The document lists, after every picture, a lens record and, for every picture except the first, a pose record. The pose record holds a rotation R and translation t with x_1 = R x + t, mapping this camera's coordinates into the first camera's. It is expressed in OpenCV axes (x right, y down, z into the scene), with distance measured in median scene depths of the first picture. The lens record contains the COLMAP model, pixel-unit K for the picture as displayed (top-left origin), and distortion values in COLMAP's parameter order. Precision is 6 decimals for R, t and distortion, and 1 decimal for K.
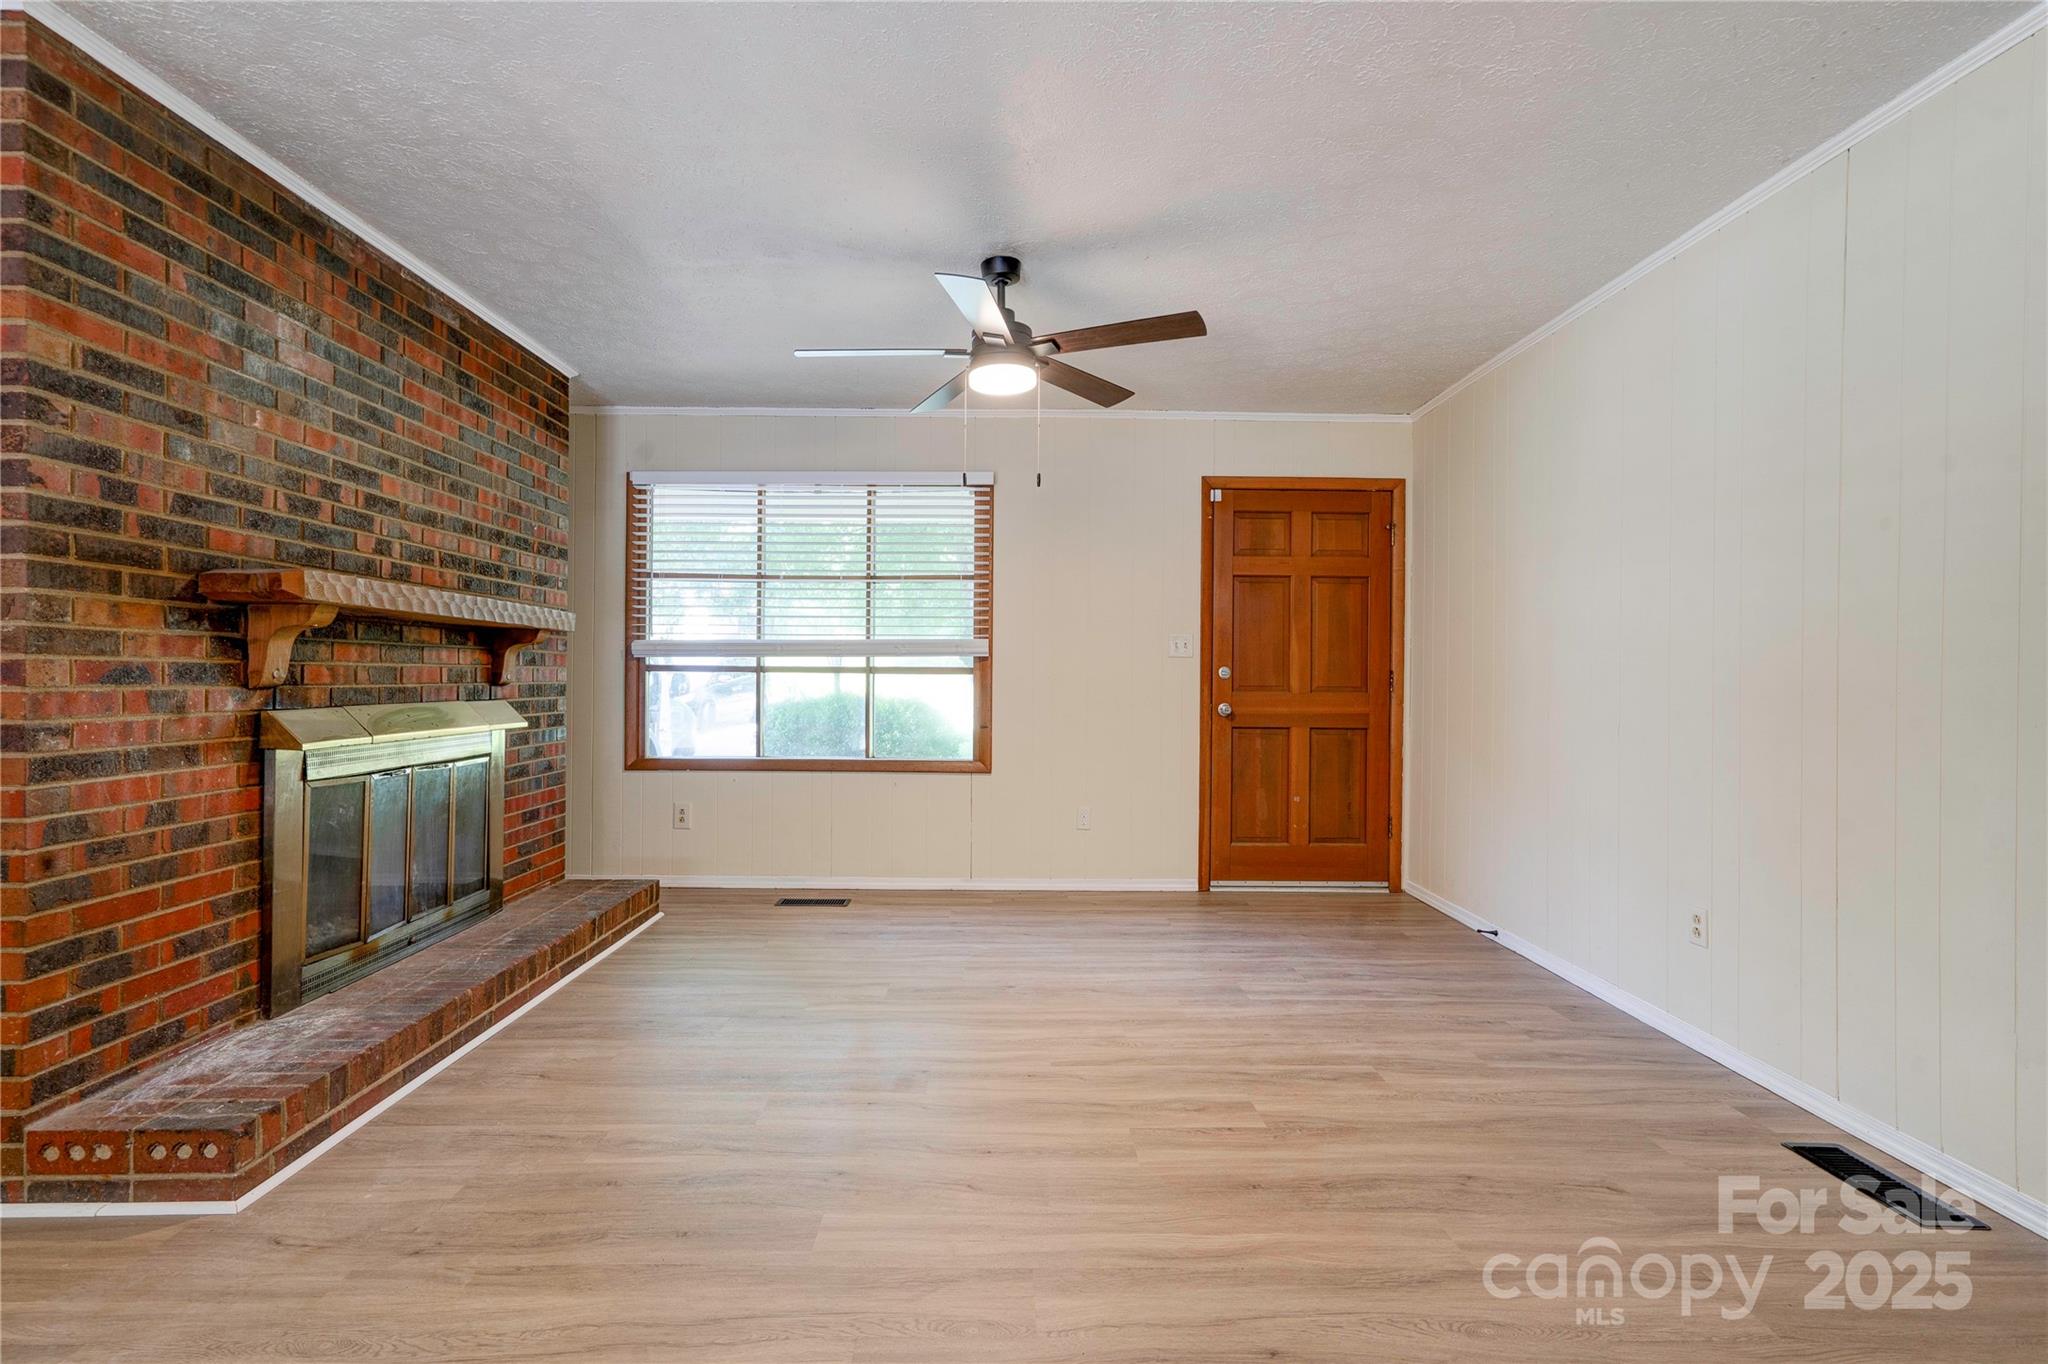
lens RADIAL K [[935.3, 0, 983.9], [0, 935.3, 675.6], [0, 0, 1]] dist [-0.003881, 0.014731]
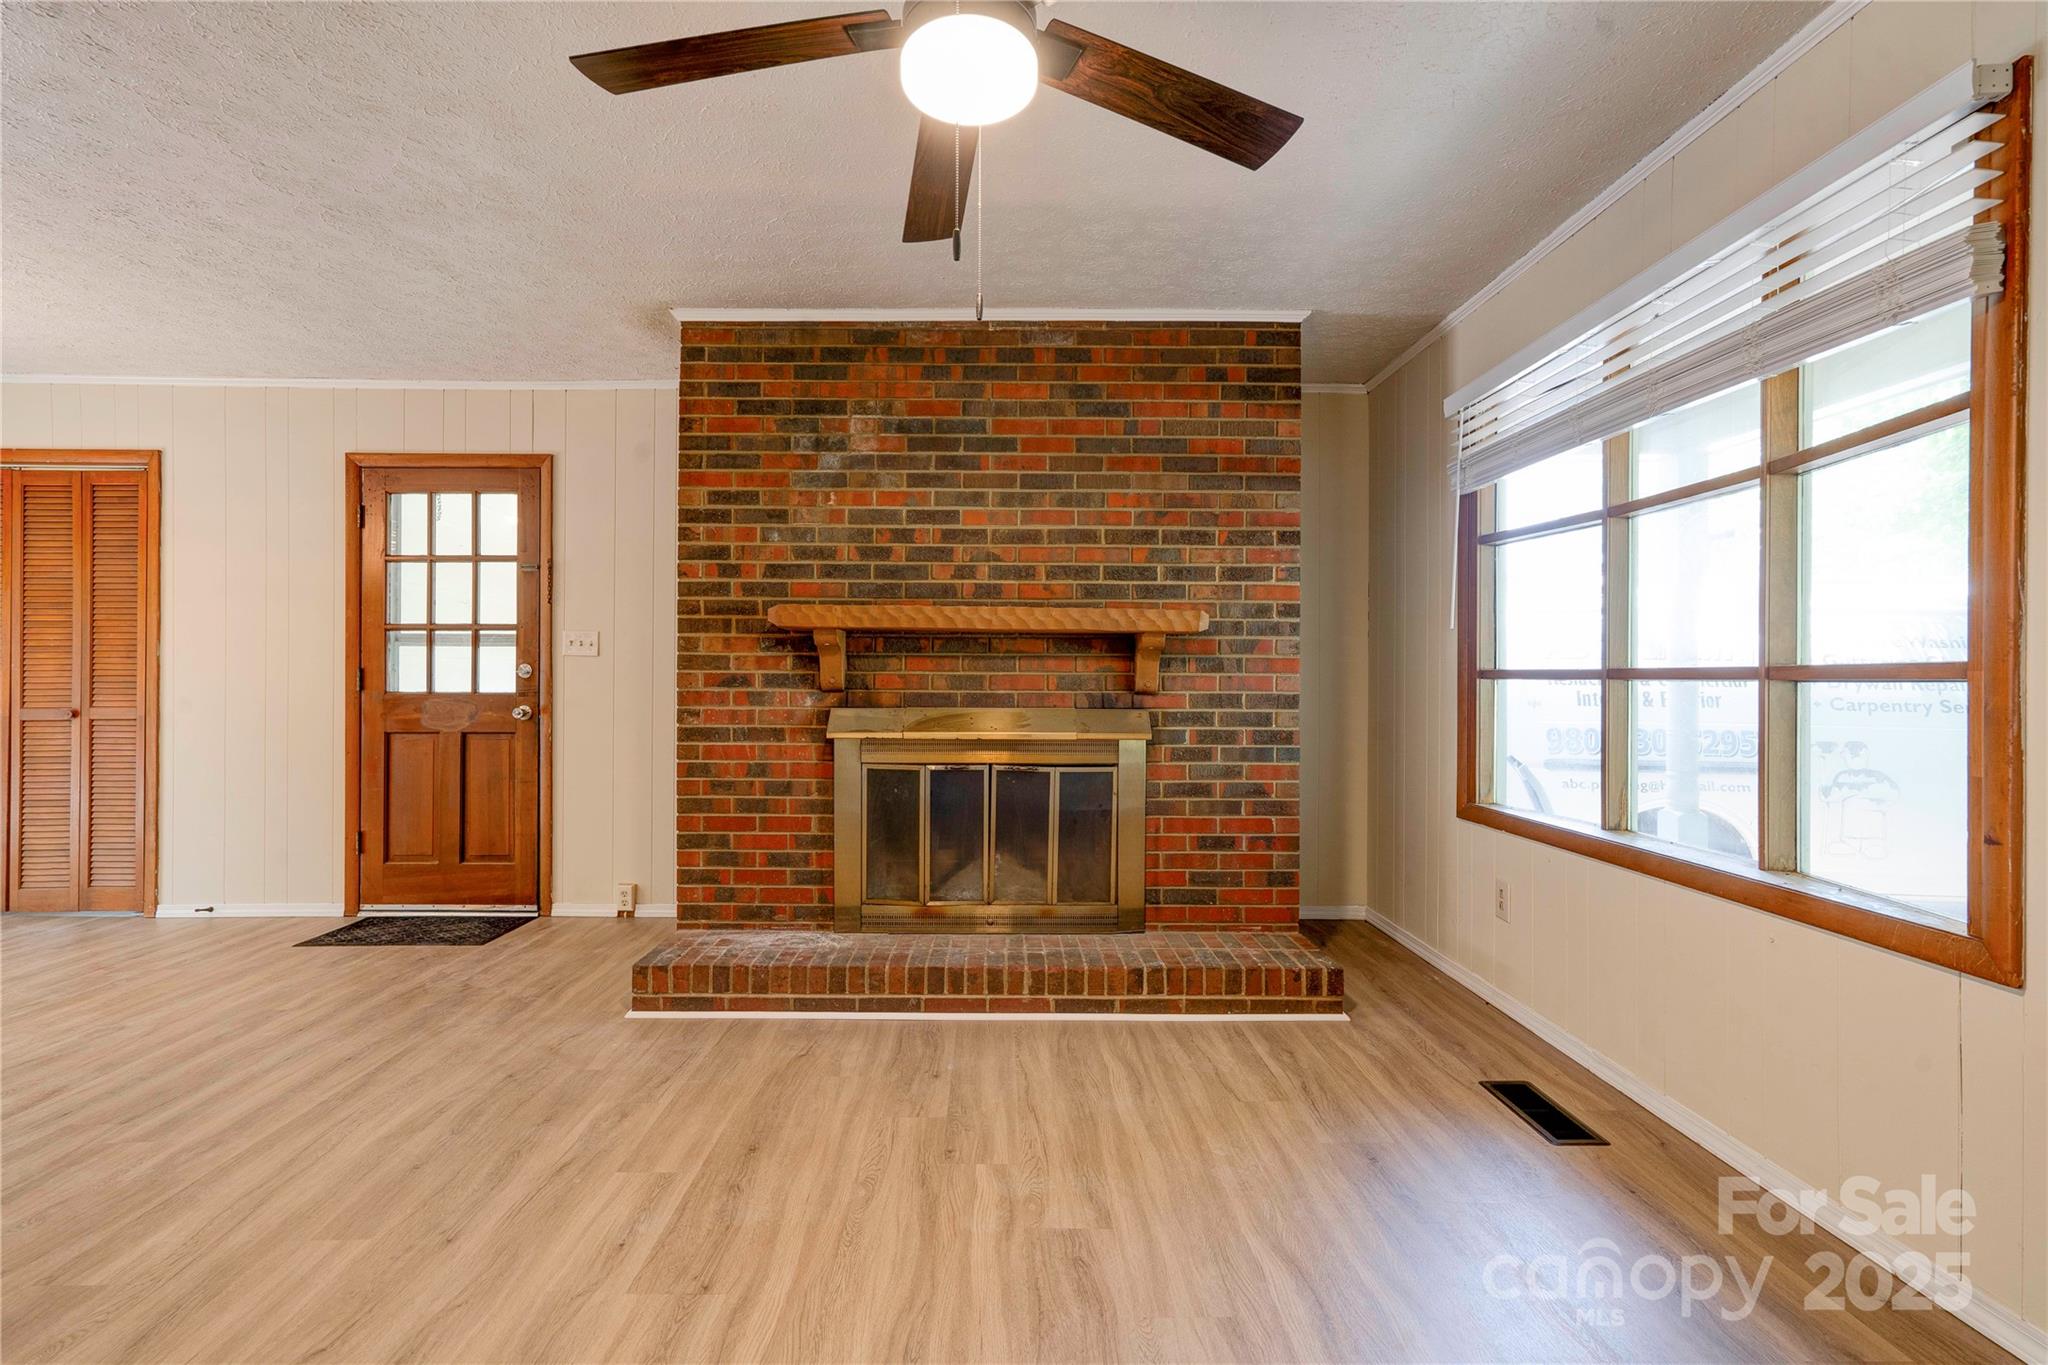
lens RADIAL K [[914.9, 0, 986.8], [0, 914.9, 674.4], [0, 0, 1]] dist [-0.010715, 0.014024]
pose [[0.031240, -0.008757, -0.999474, 0.535612], [-0.003603, 0.999954, -0.008873, -0.000377], [0.999505, 0.003878, 0.031207, 1.077039]]
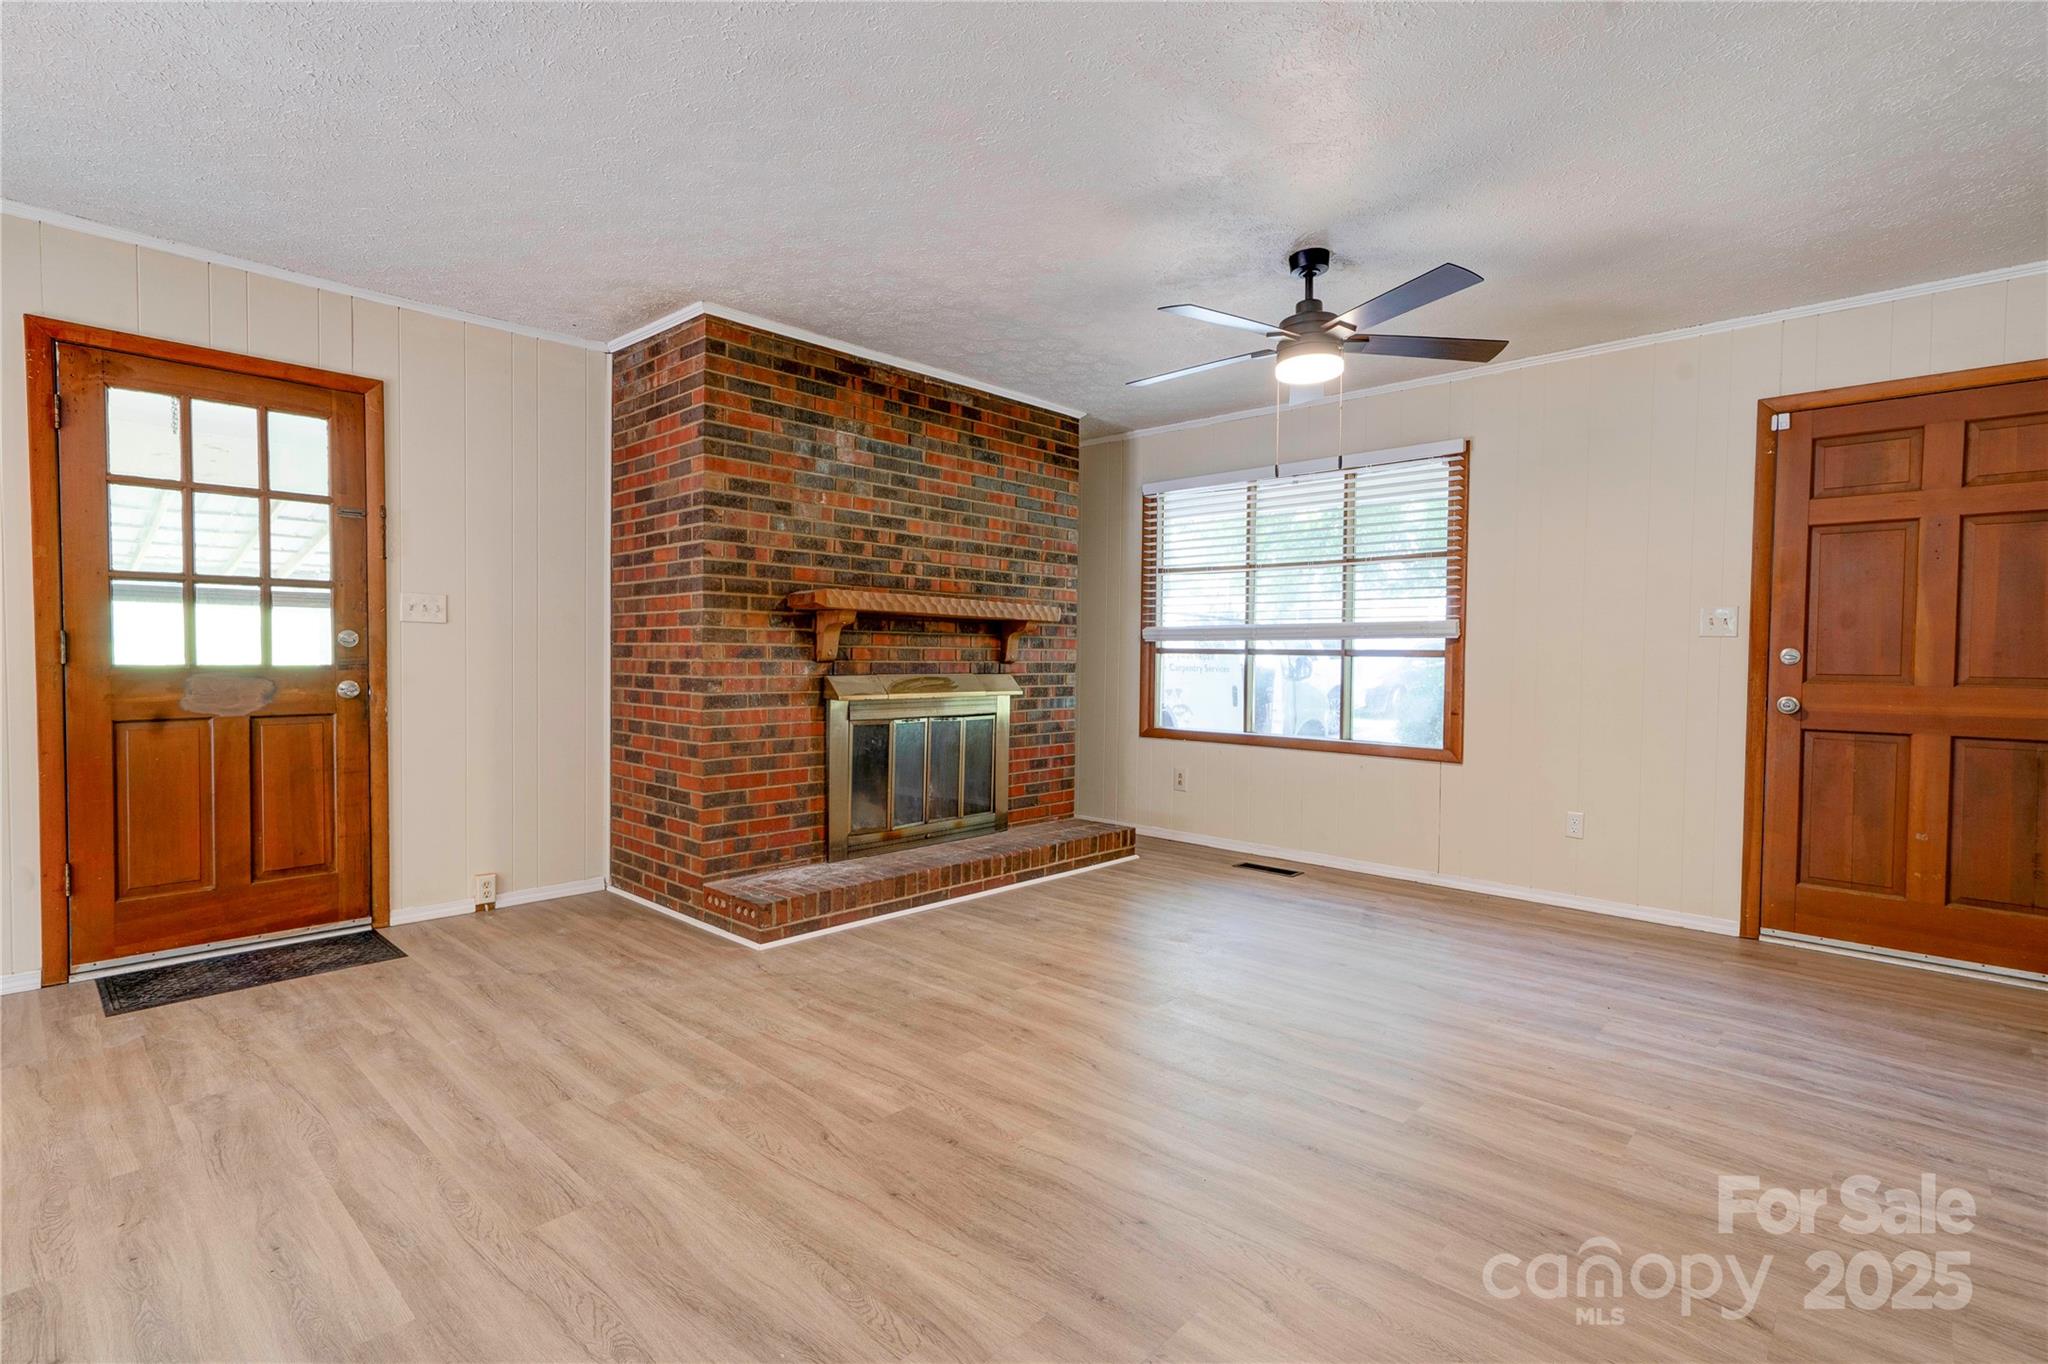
lens RADIAL K [[935.3, 0, 983.9], [0, 935.3, 675.6], [0, 0, 1]] dist [-0.003881, 0.014731]
pose [[0.723488, 0.018196, -0.690097, 0.515161], [-0.006488, 0.999788, 0.019561, 0.003124], [0.690307, -0.009675, 0.723452, 0.003774]]
